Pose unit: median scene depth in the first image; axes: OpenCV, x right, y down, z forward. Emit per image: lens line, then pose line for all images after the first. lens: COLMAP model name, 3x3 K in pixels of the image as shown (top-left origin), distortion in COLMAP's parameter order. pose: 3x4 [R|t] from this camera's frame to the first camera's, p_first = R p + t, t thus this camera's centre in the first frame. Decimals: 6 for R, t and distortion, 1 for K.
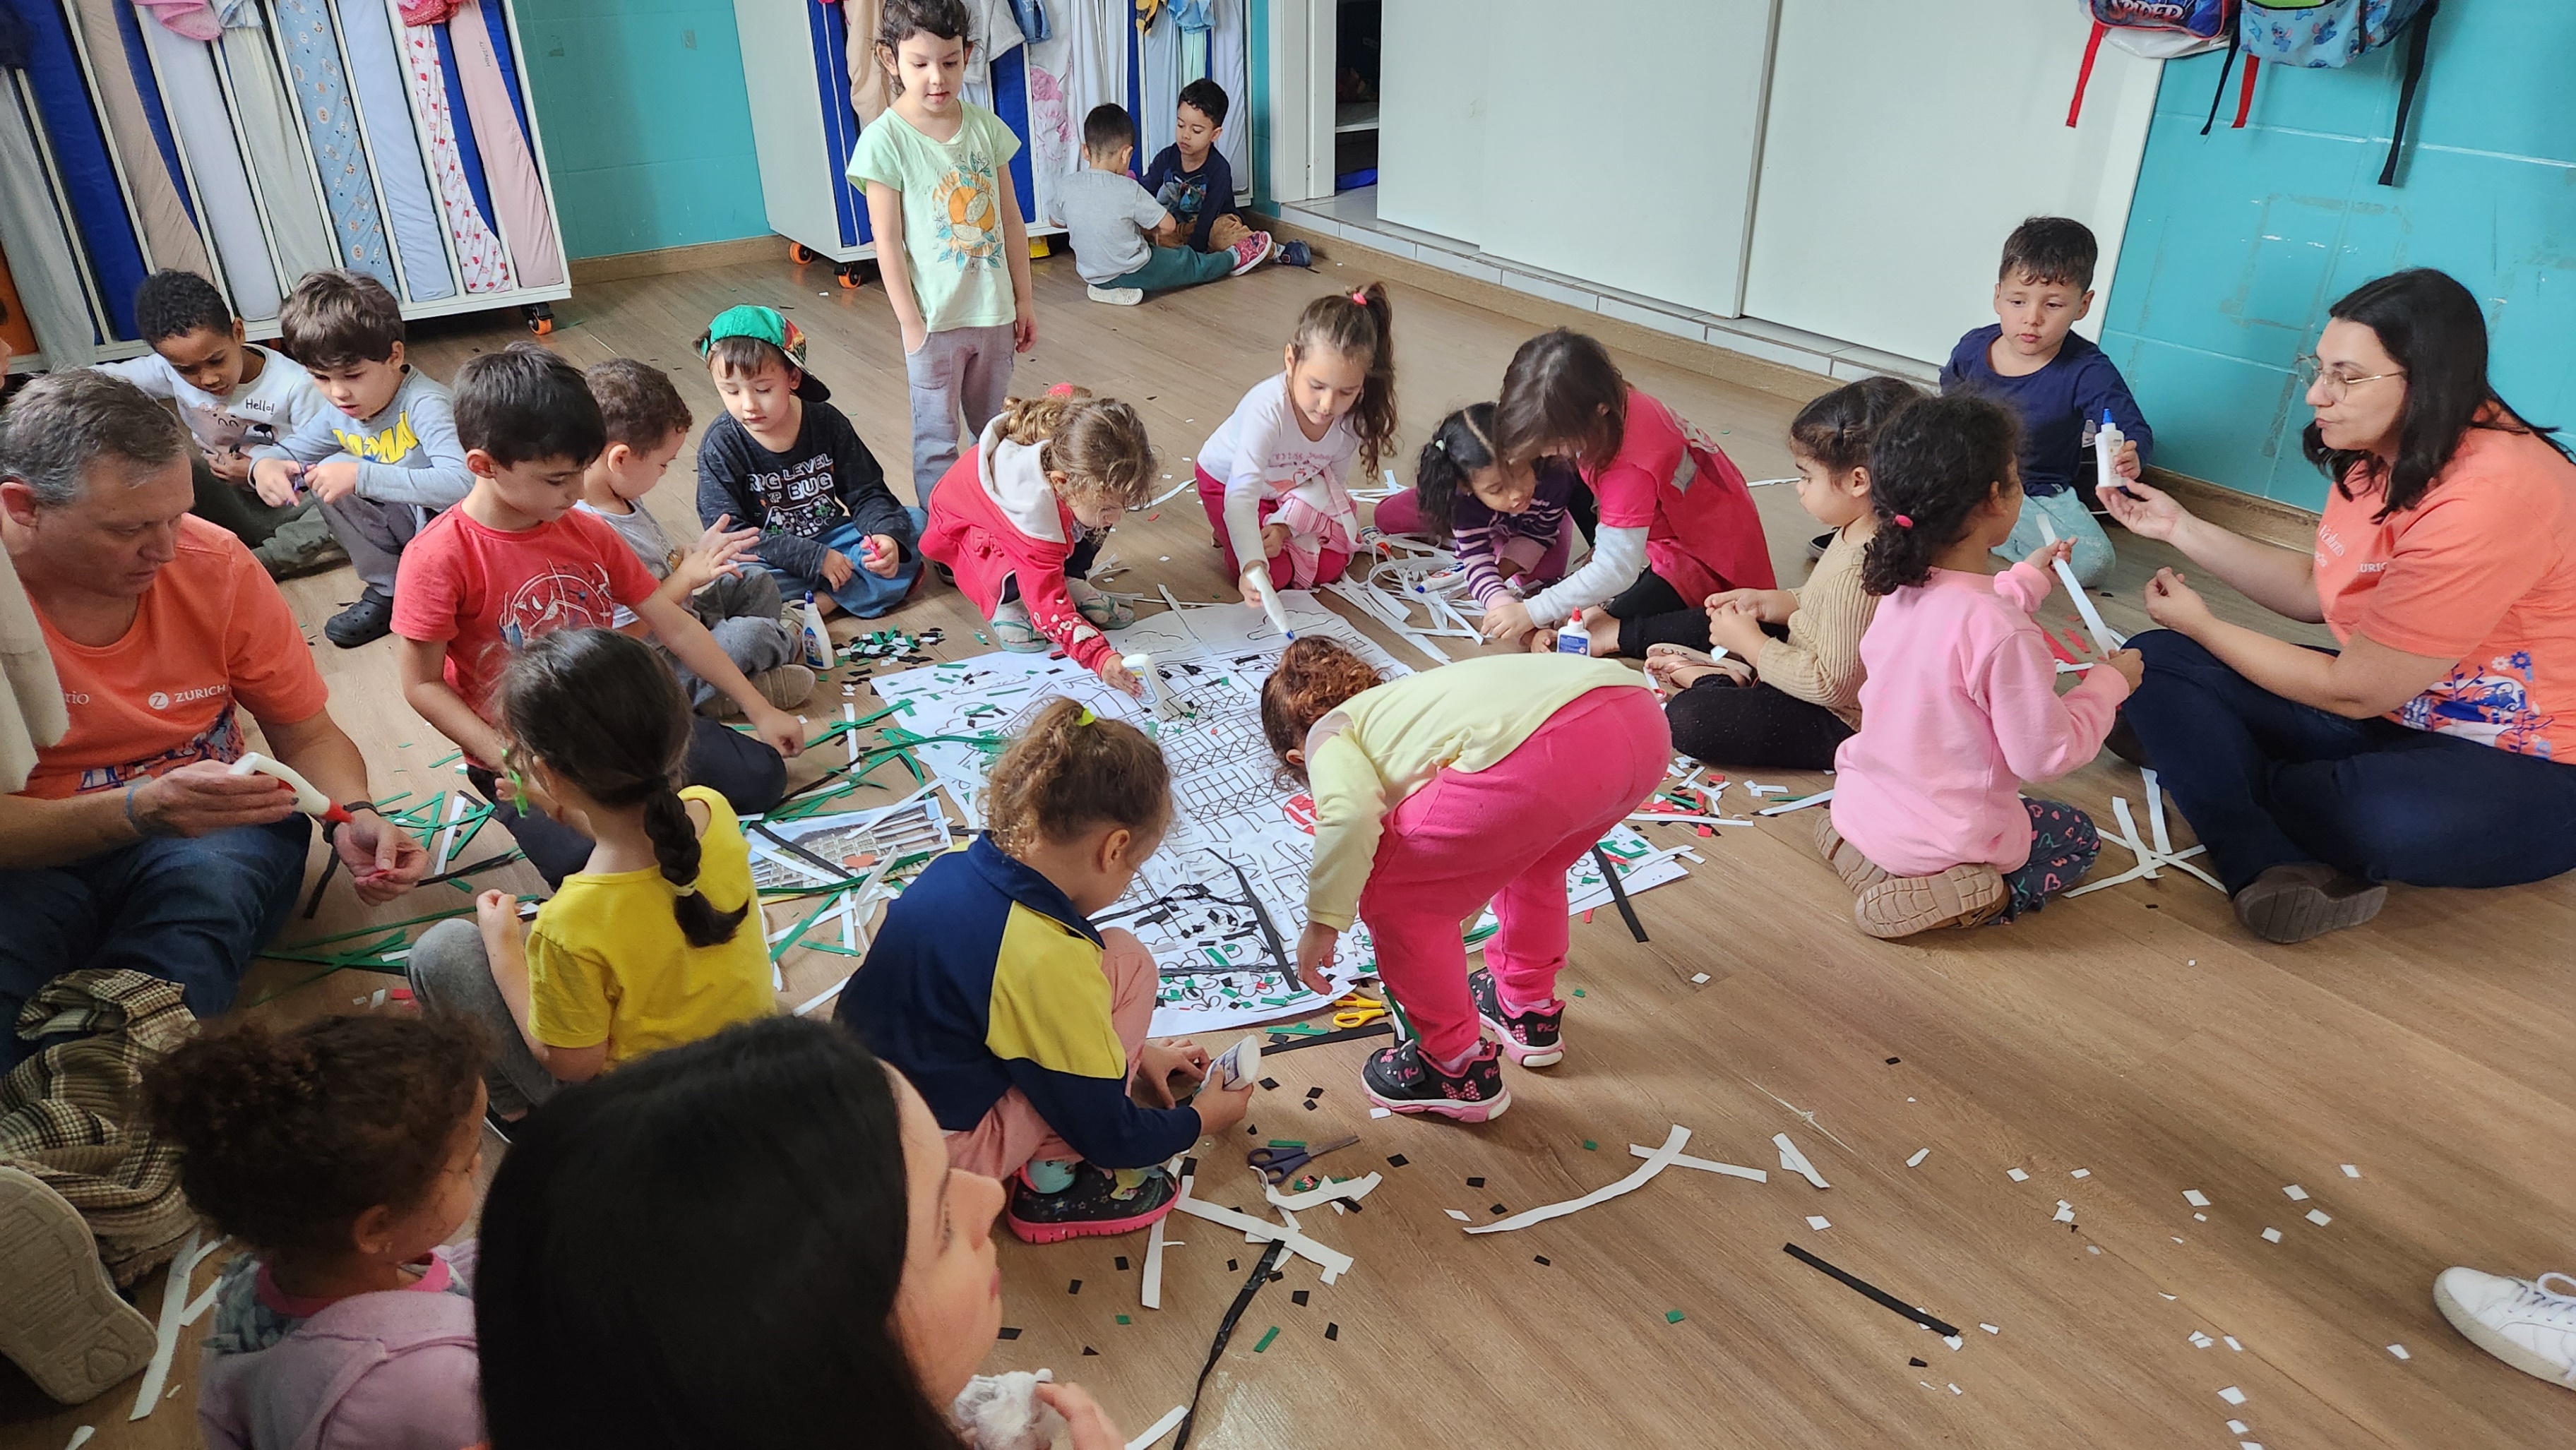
lens RADIAL K [[1710.5, 0, 1277.6], [0, 1710.5, 753.5], [0, 0, 1]] dist [0.071160, -0.059730]
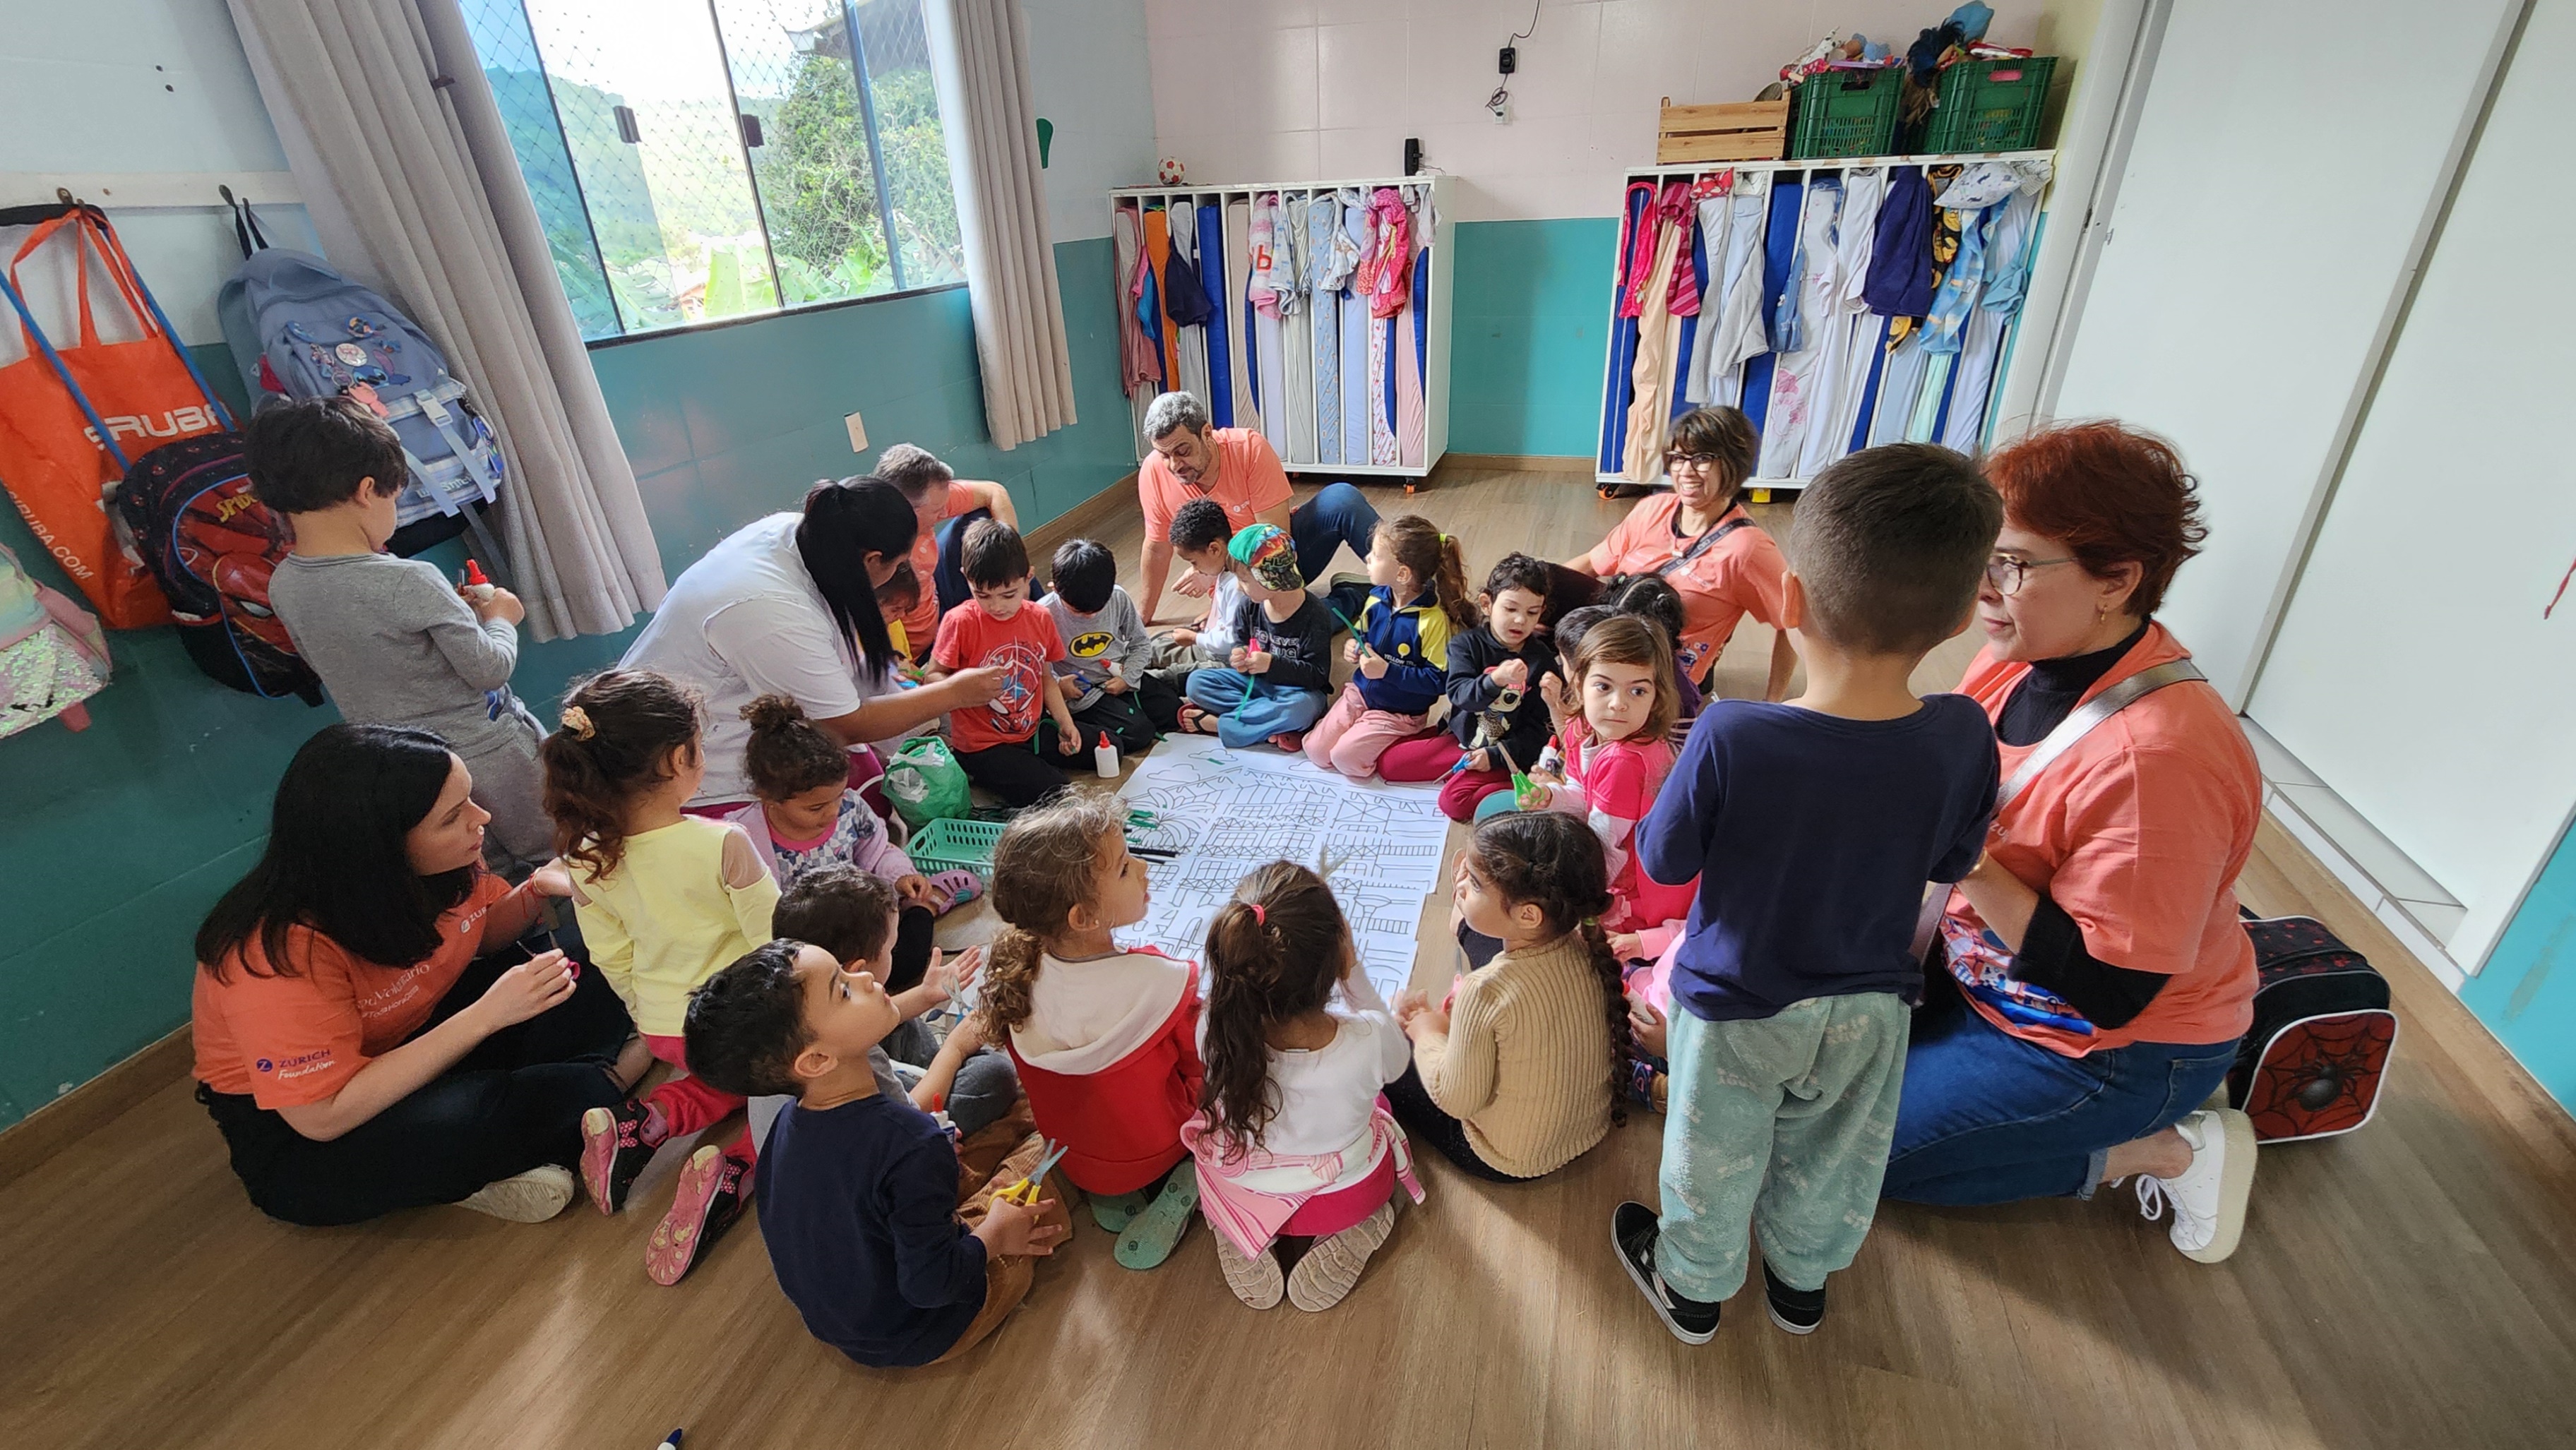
lens RADIAL K [[1052.2, 0, 1282.1], [0, 1052.2, 716.3], [0, 0, 1]] dist [0.000107, -0.001821]
pose [[0.630064, 0.333105, -0.701470, 0.359438], [-0.344287, 0.929517, 0.132157, -0.152792], [0.696050, 0.158240, 0.700339, 0.249335]]
